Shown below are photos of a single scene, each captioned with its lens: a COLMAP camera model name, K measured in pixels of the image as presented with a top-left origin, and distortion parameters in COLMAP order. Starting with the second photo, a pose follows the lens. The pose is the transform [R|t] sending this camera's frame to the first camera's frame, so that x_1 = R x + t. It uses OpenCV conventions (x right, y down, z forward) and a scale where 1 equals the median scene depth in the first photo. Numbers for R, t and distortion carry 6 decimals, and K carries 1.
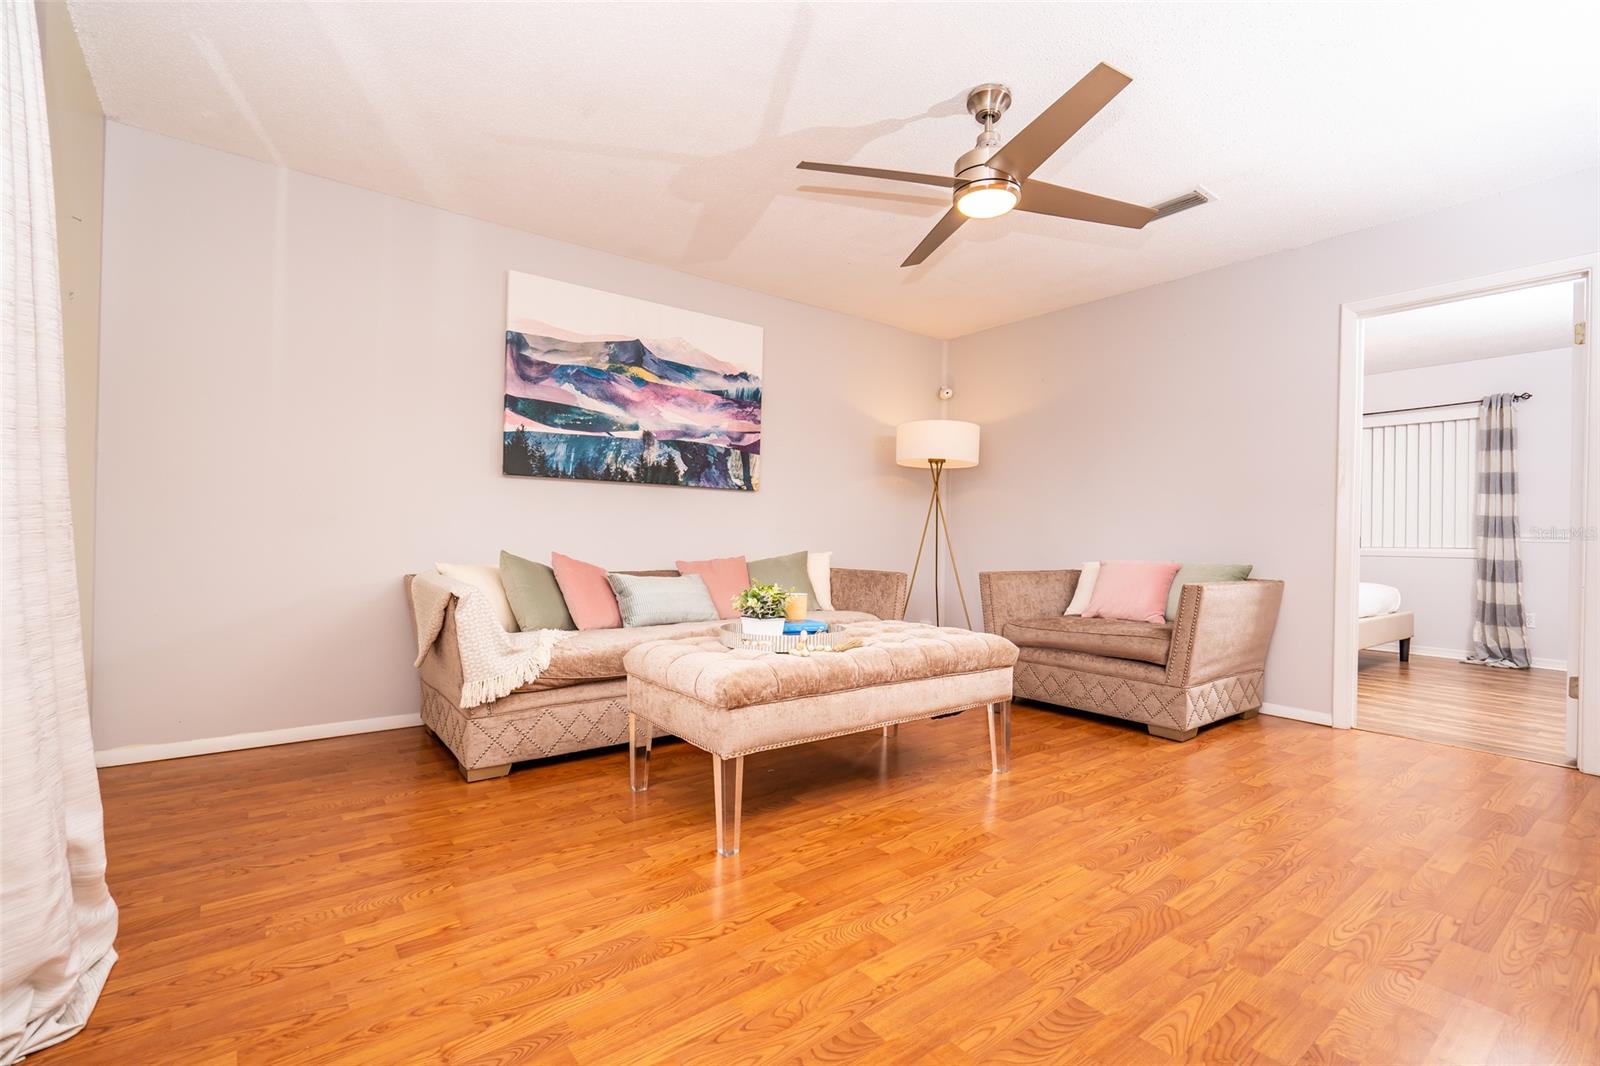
lens RADIAL K [[718.1, 0, 797.2], [0, 718.1, 537.1], [0, 0, 1]] dist [-0.006459, 0.001708]
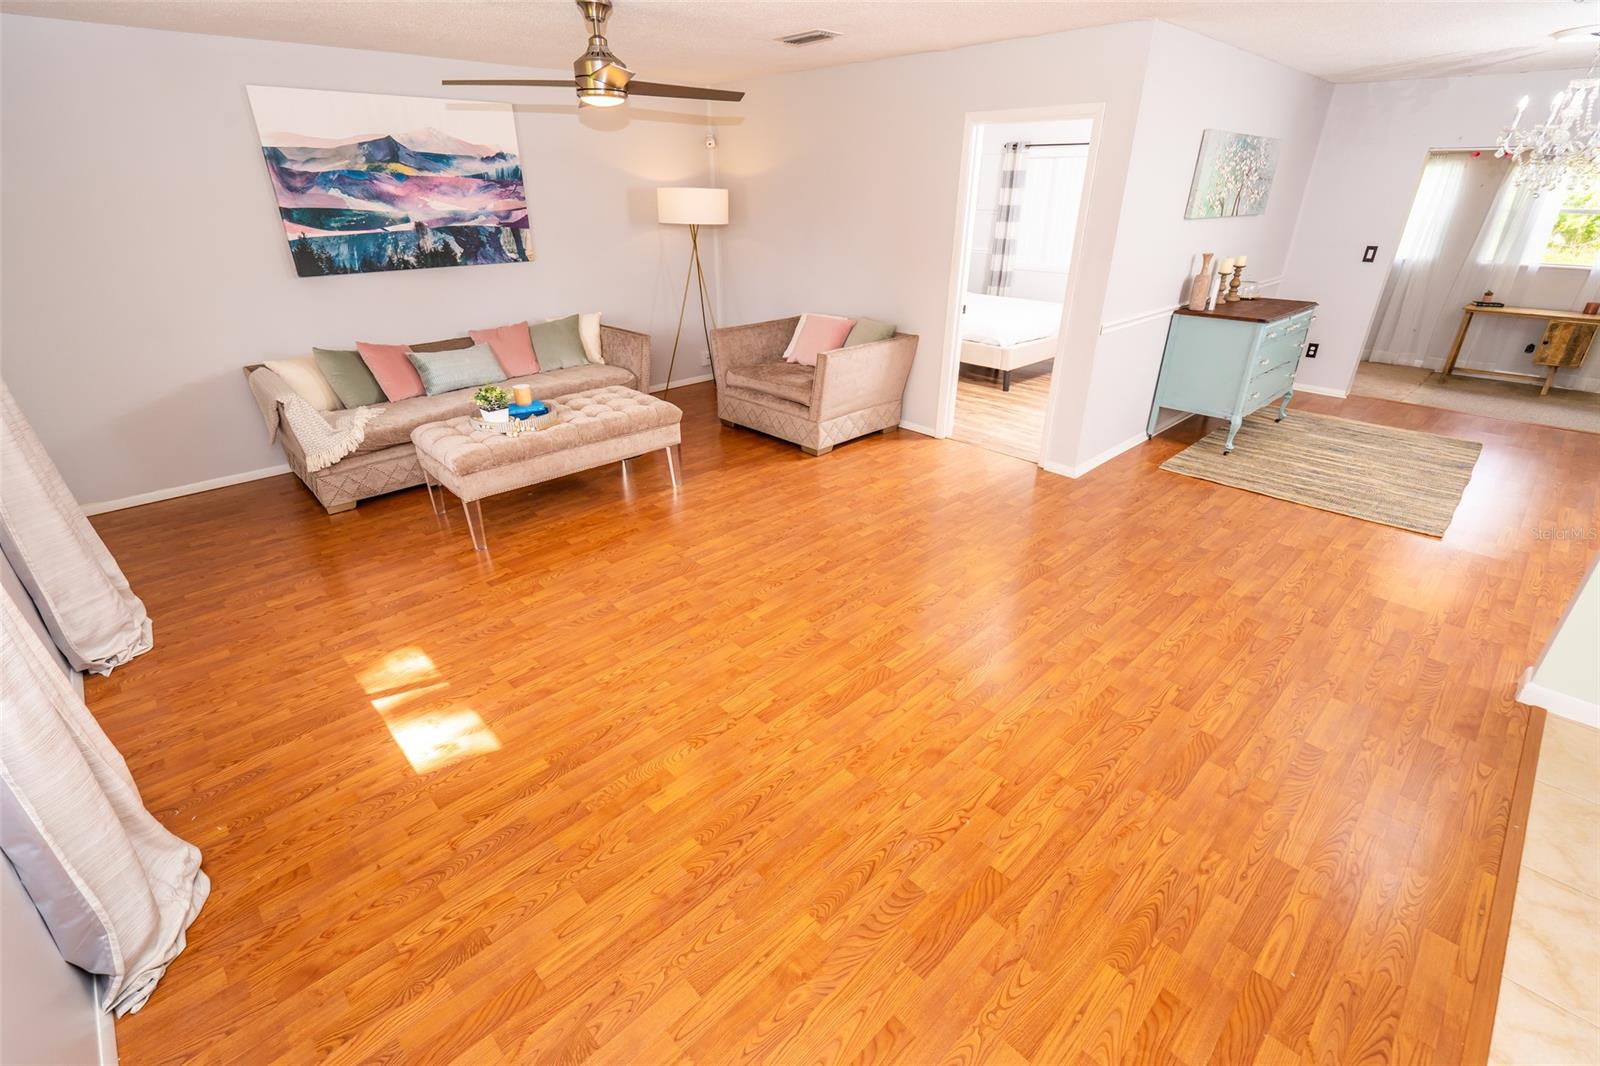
lens RADIAL K [[718.1, 0, 798.4], [0, 718.1, 535.9], [0, 0, 1]] dist [-0.006459, 0.001708]
pose [[0.994125, -0.062894, 0.088089, 0.352860], [0.017592, 0.896918, 0.441847, -0.244318], [-0.106798, -0.437702, 0.892755, -0.447449]]
